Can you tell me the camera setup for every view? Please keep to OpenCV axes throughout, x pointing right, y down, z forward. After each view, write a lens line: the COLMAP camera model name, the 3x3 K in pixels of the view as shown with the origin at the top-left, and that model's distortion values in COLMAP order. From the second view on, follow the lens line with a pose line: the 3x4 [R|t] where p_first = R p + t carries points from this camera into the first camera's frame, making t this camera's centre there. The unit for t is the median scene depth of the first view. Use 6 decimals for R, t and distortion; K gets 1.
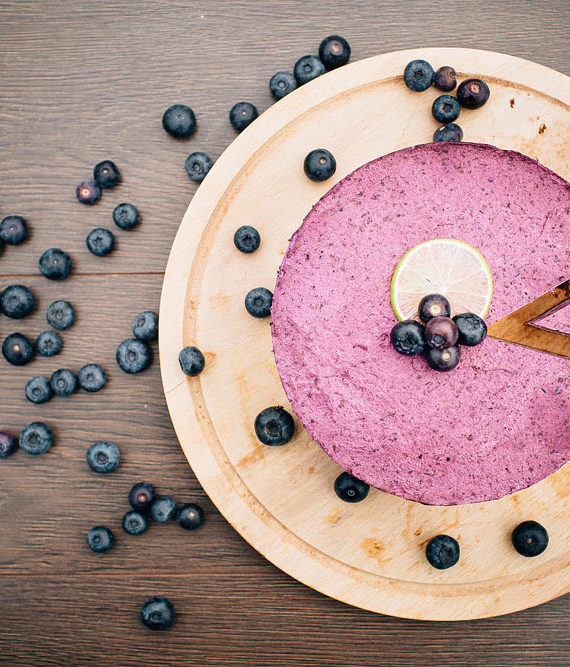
lens RADIAL K [[1072.3, 0, 285.0], [0, 1072.3, 333.5], [0, 0, 1]] dist [-0.056930, 0.007137]
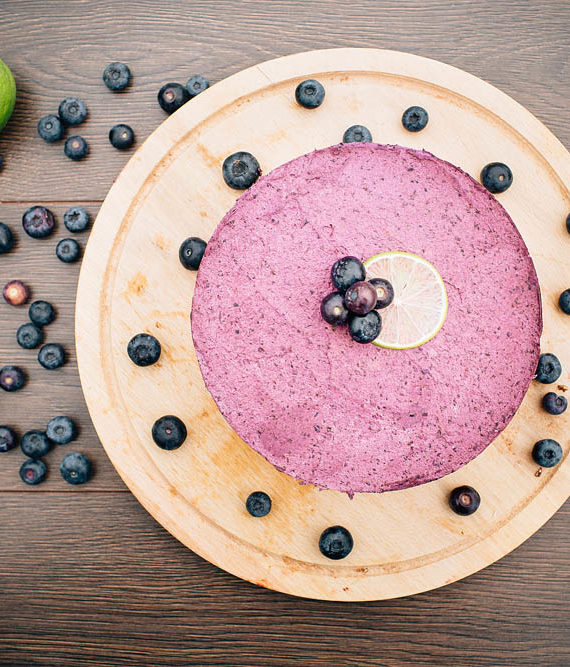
lens RADIAL K [[1072.3, 0, 285.0], [0, 1072.3, 333.5], [0, 0, 1]] dist [-0.056930, 0.007137]
pose [[0.146965, 0.989095, 0.009654, 0.149978], [-0.989132, 0.146999, -0.002880, 0.075019], [-0.004268, -0.009126, 0.999949, -0.039189]]
